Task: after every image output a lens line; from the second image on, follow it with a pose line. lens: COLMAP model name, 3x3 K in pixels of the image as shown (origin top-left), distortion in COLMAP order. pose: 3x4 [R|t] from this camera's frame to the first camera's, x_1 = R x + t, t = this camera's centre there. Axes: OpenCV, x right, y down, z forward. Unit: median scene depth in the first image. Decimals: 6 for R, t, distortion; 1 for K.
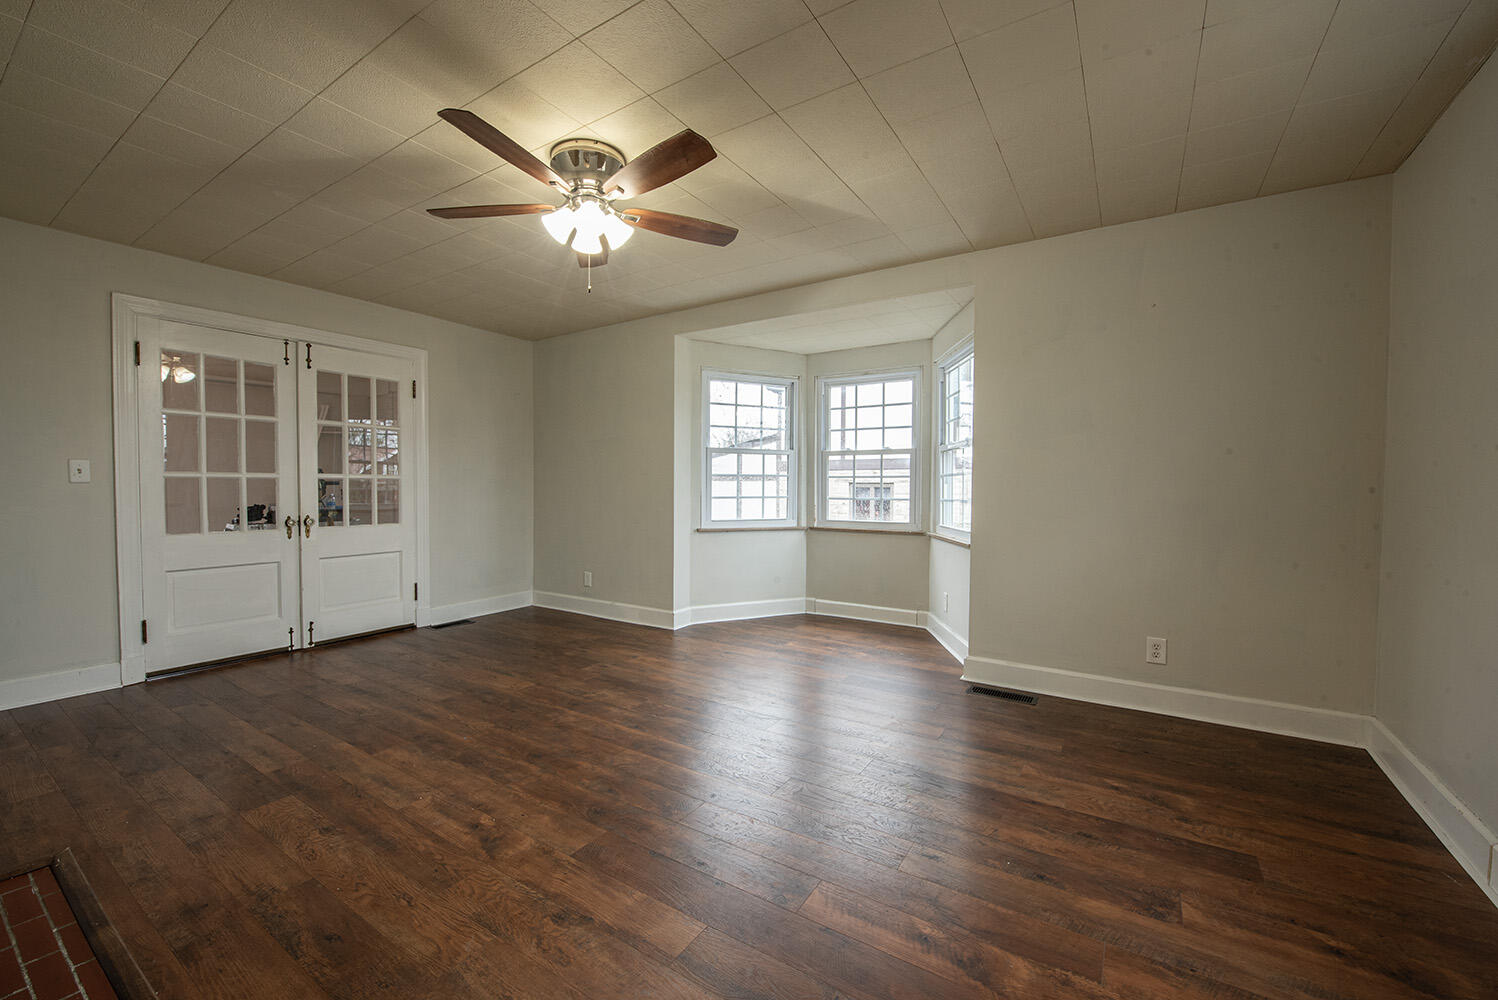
lens RADIAL K [[599.7, 0, 747.8], [0, 599.7, 500.3], [0, 0, 1]] dist [-0.015970, -0.000453]
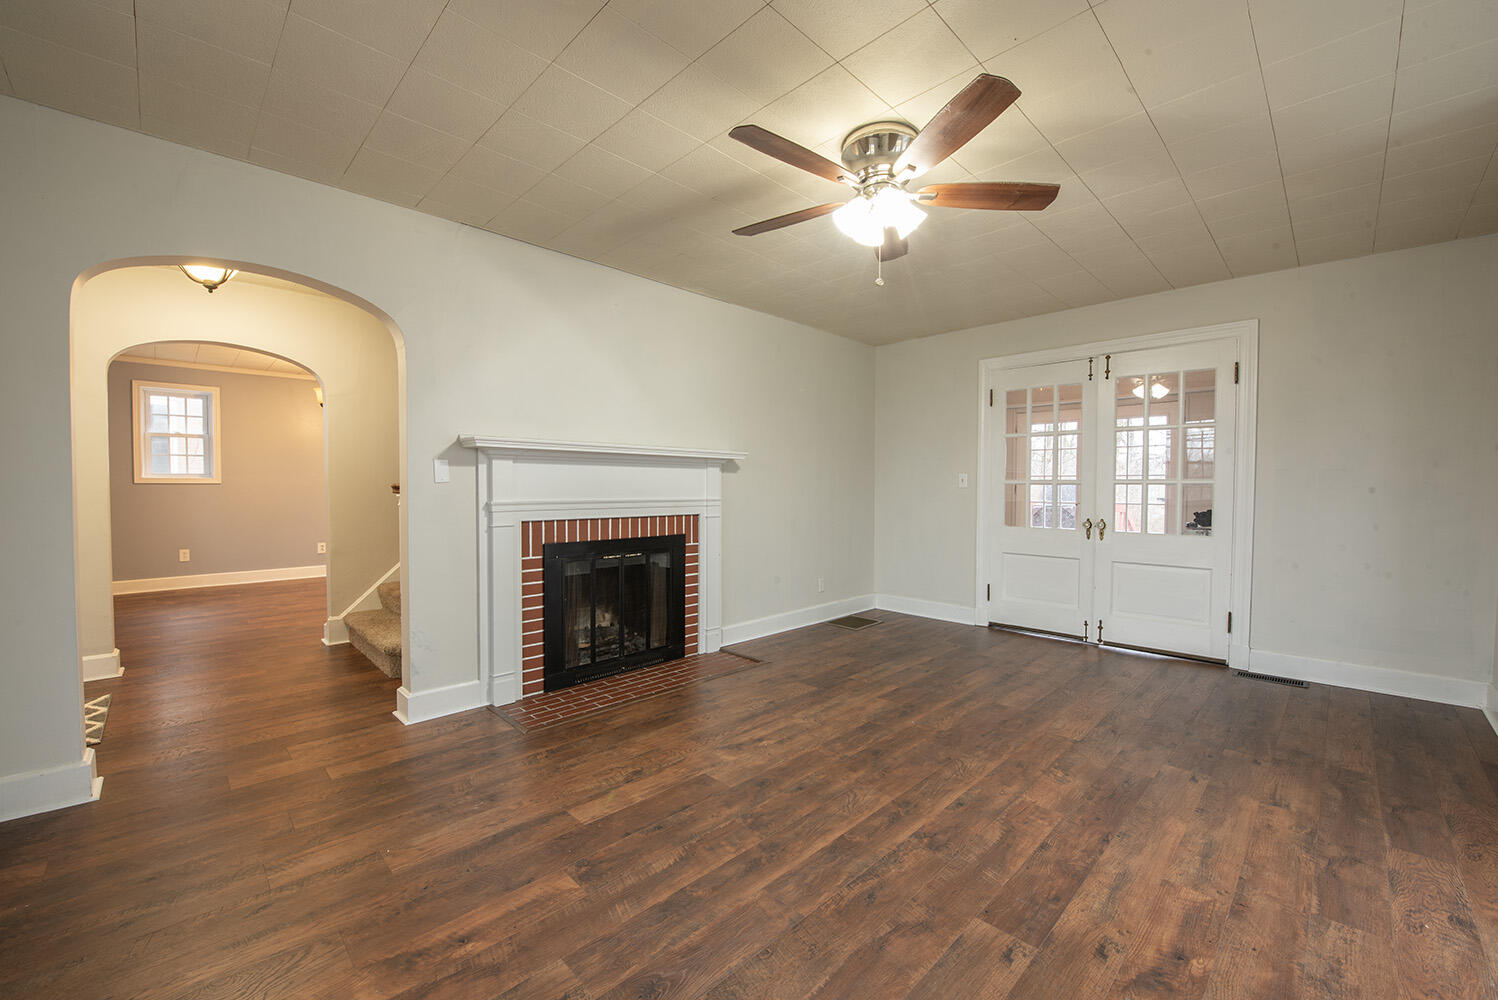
lens RADIAL K [[599.7, 0, 747.8], [0, 599.7, 496.4], [0, 0, 1]] dist [-0.015970, -0.000453]
pose [[-0.212136, 0.014276, -0.977136, 0.574800], [-0.031556, 0.999272, 0.021450, -0.023794], [0.976730, 0.035385, -0.211531, 0.817181]]
